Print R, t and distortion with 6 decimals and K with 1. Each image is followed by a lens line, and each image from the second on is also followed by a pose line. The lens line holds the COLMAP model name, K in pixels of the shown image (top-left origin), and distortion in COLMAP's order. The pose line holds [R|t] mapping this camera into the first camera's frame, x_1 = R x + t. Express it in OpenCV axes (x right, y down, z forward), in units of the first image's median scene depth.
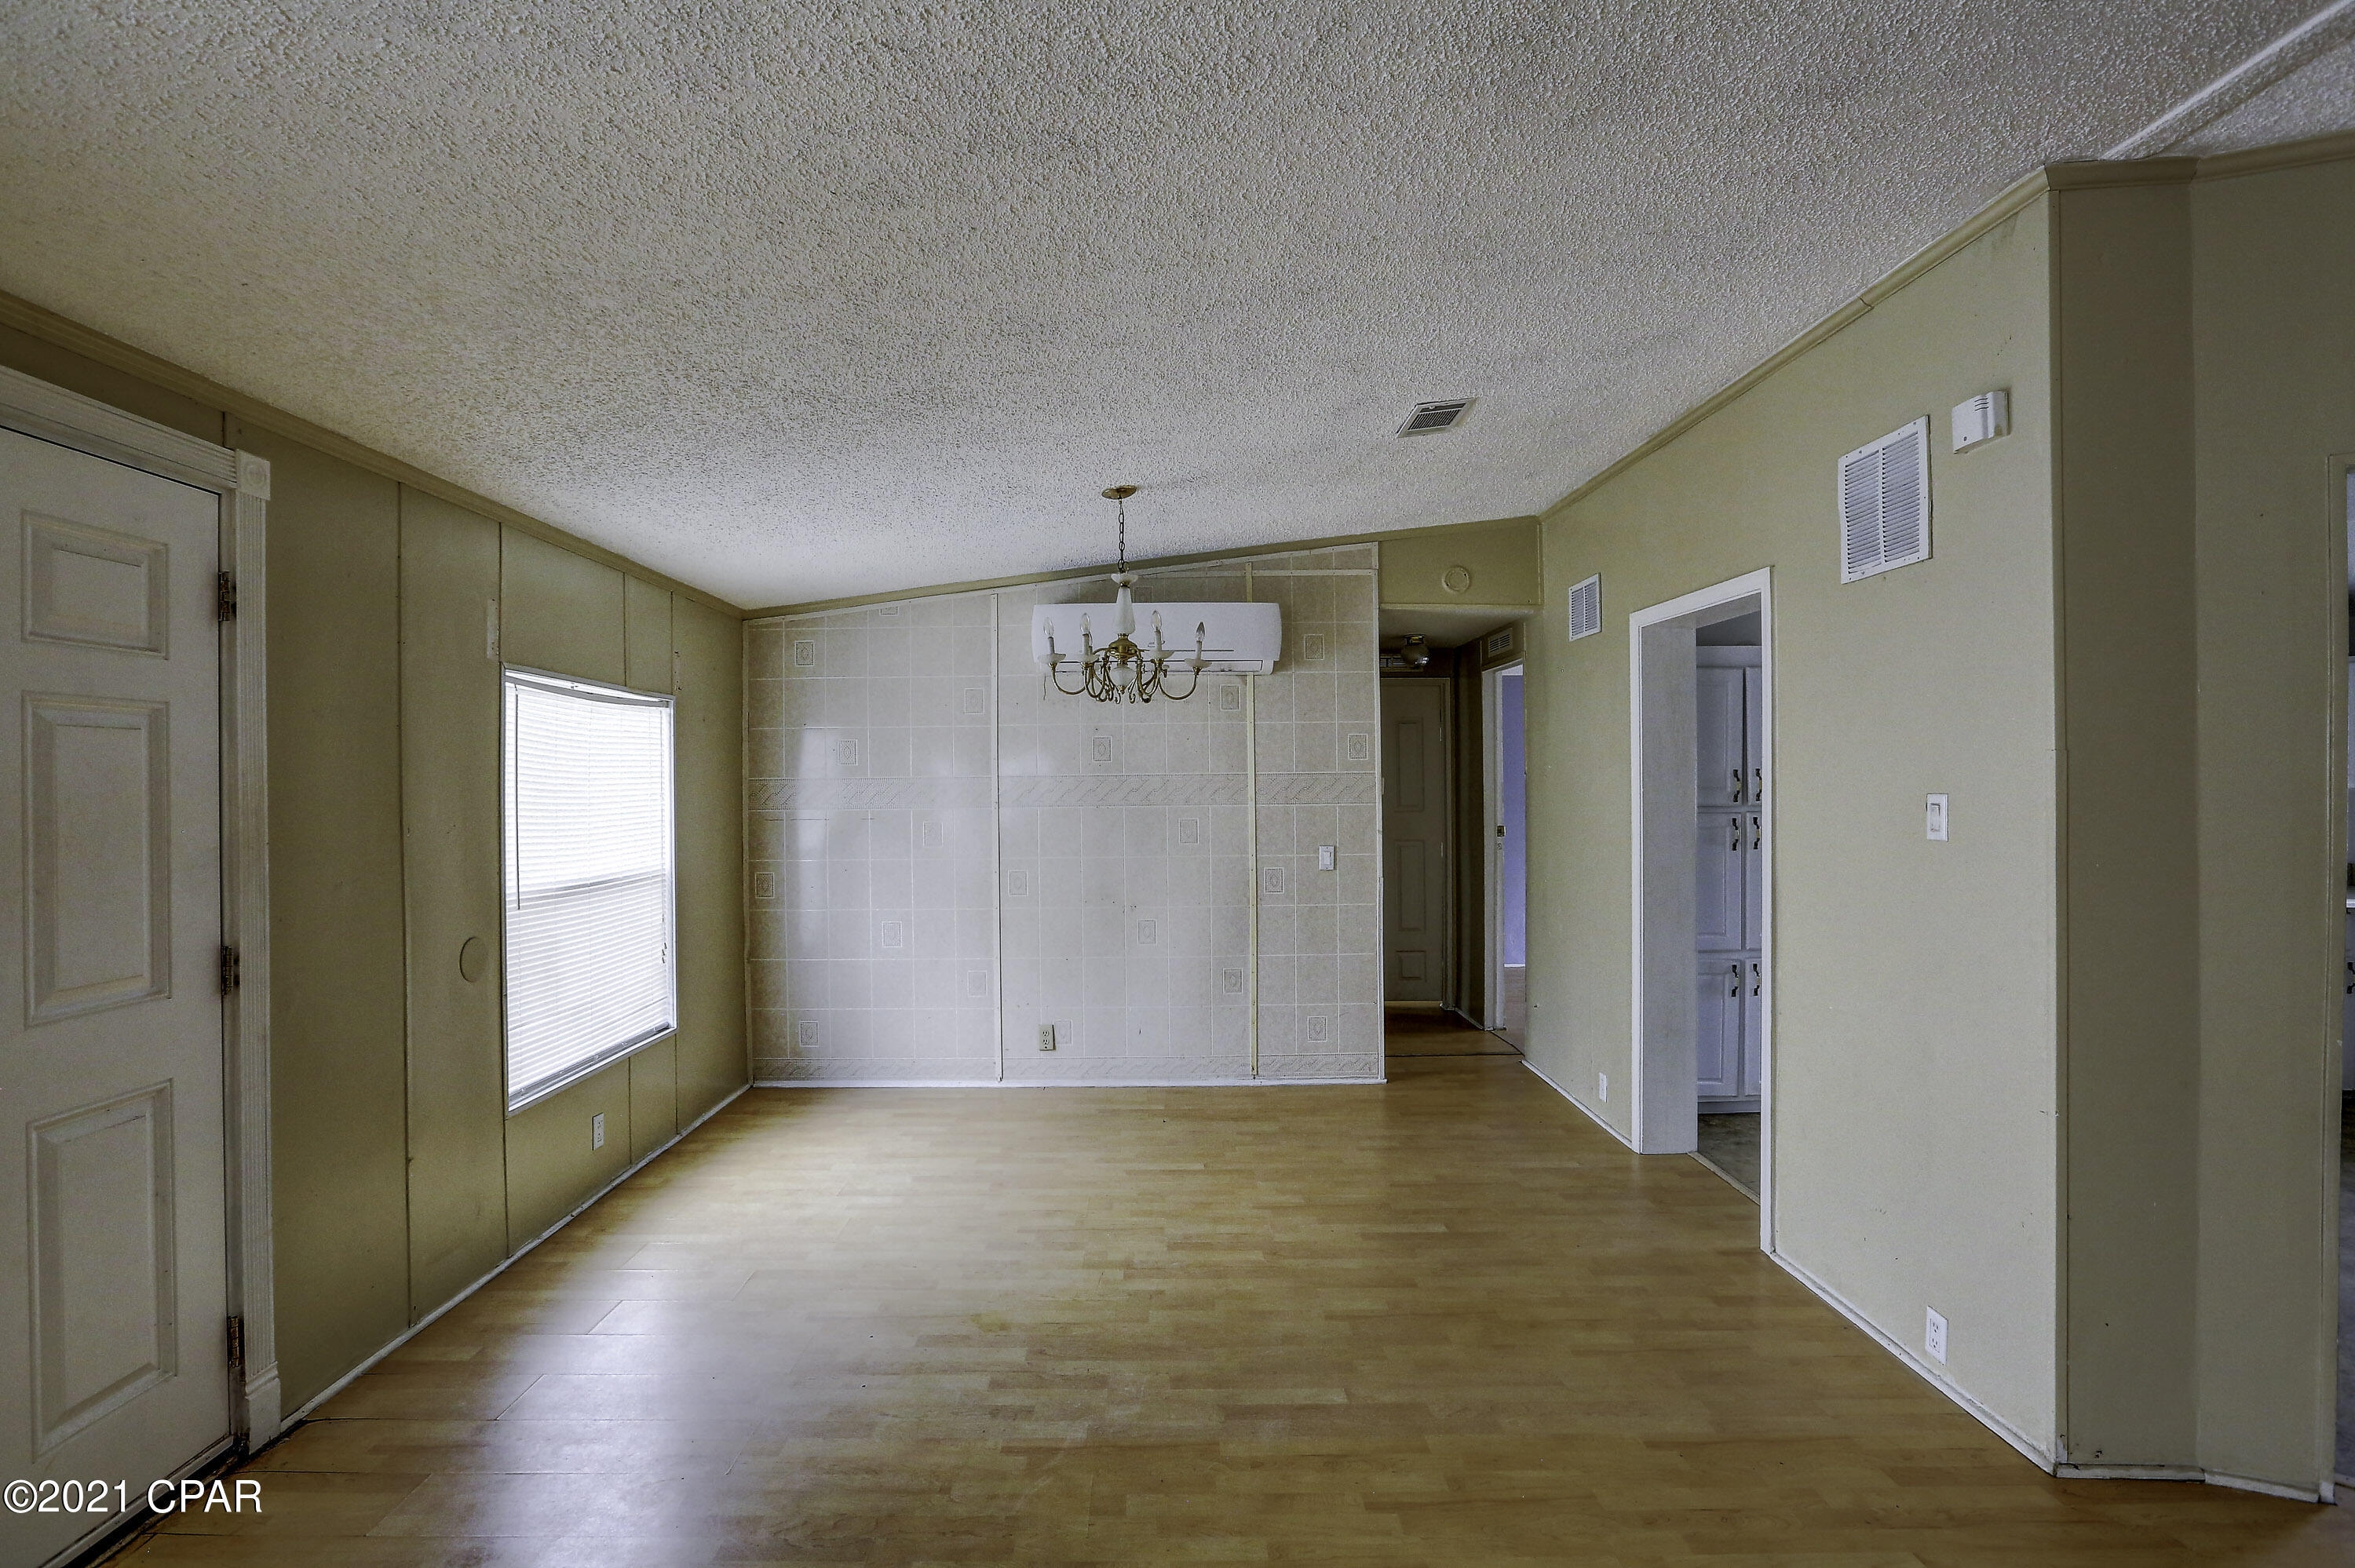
lens RADIAL K [[1053.6, 0, 1177.5], [0, 1053.6, 784.0], [0, 0, 1]] dist [-0.052090, 0.017091]
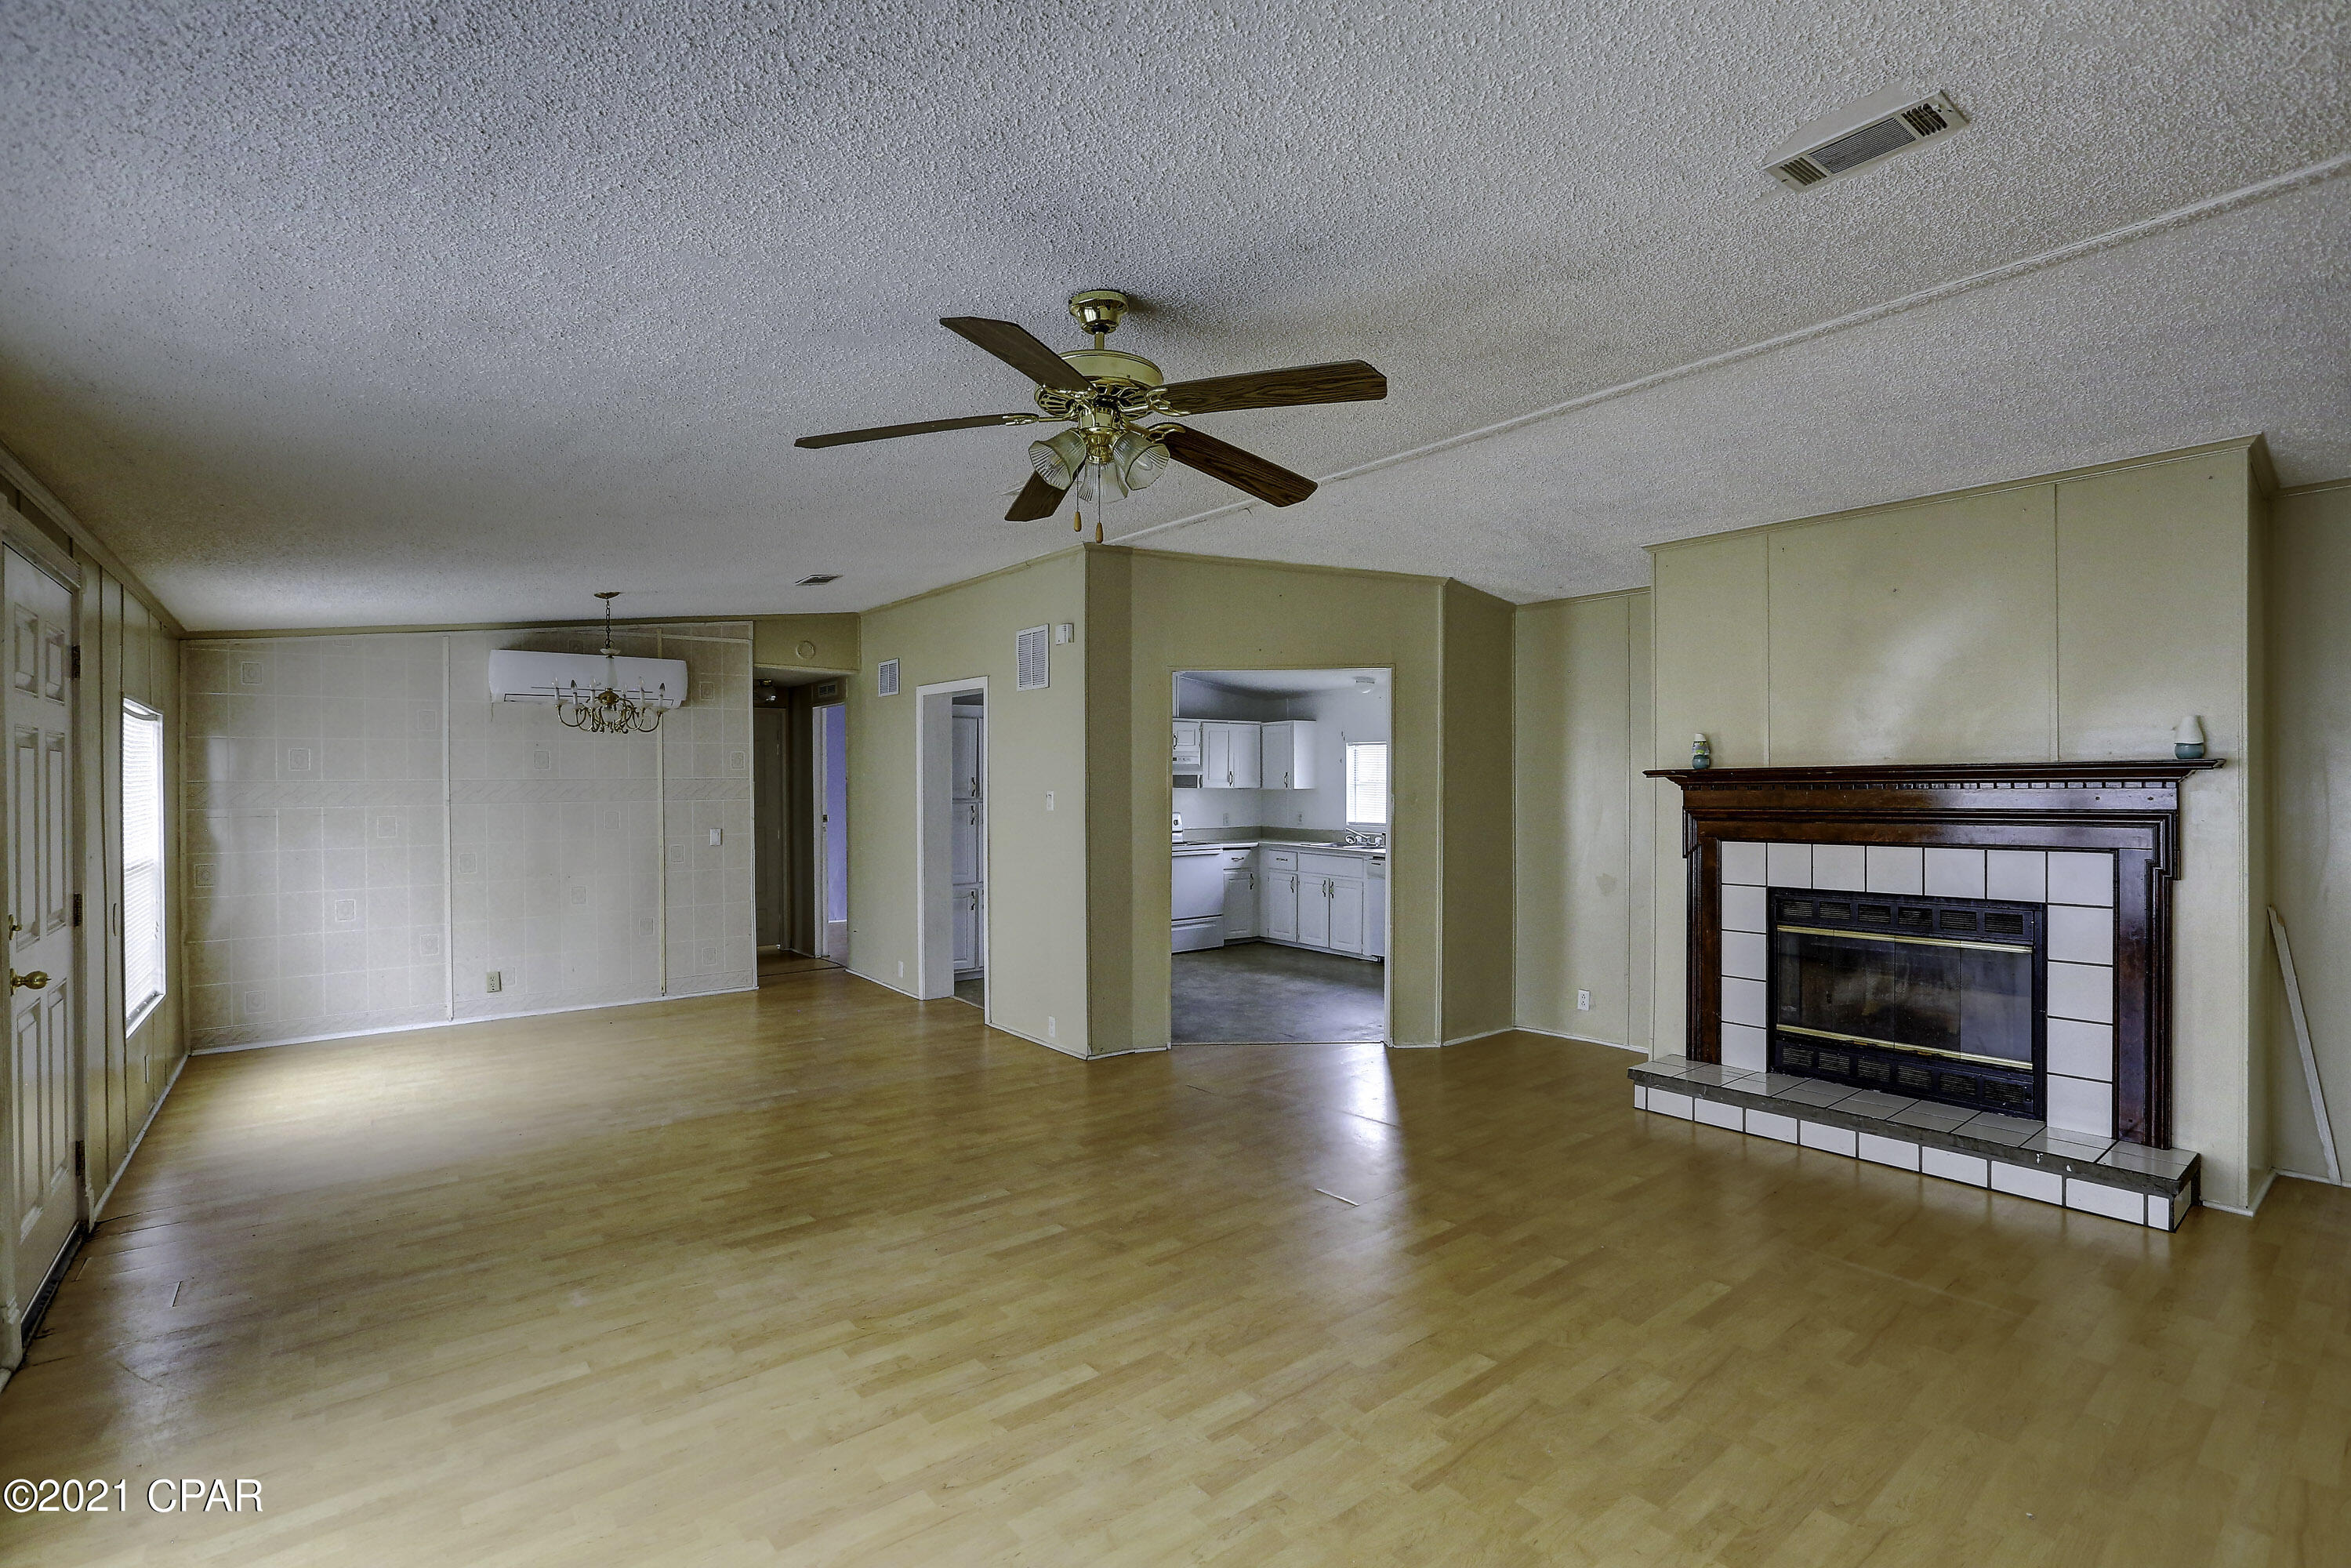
lens RADIAL K [[1089.0, 0, 1186.0], [0, 1089.0, 783.7], [0, 0, 1]] dist [-0.063519, 0.027093]
pose [[0.779851, 0.000978, 0.625964, -0.338426], [-0.000905, 0.999999, -0.000435, -0.003293], [-0.625964, -0.000227, 0.779852, -0.671988]]
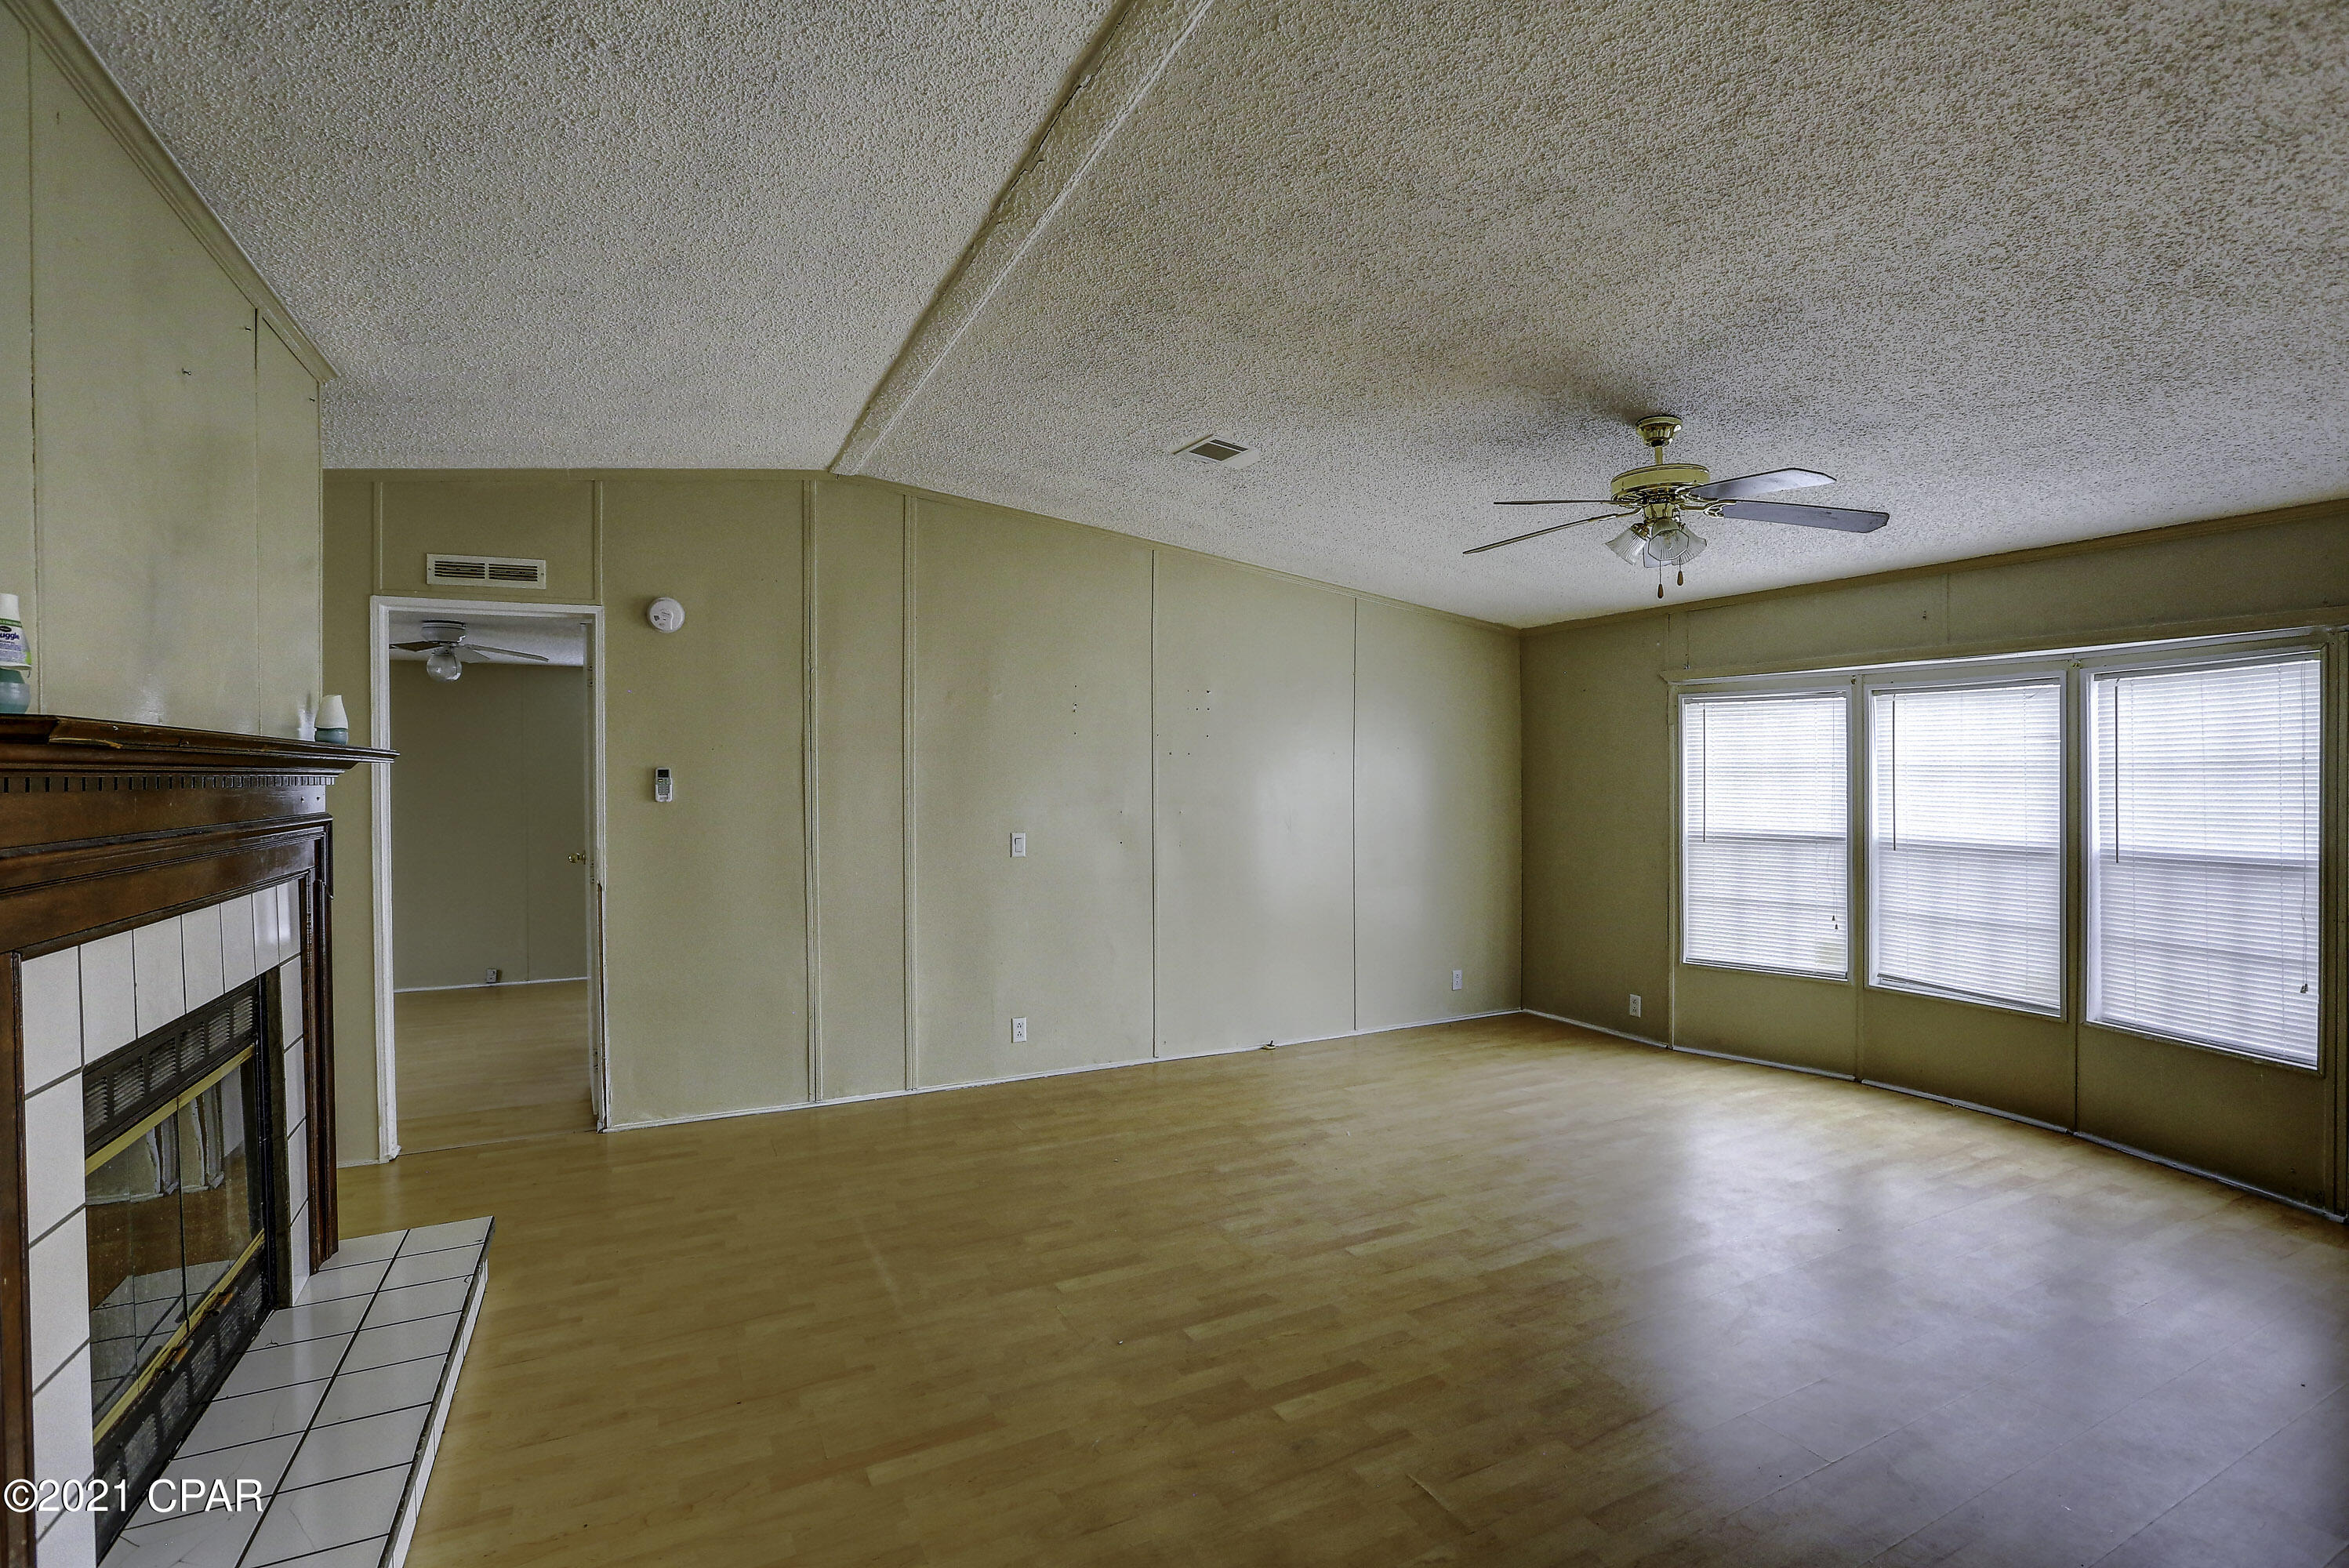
lens RADIAL K [[1051.0, 0, 1174.5], [0, 1051.0, 784.0], [0, 0, 1]] dist [-0.052090, 0.017091]
pose [[-0.897649, 0.008542, -0.440628, 0.699340], [0.008831, 0.999960, 0.001395, 0.002998], [0.440622, -0.002639, -0.897689, 0.386427]]
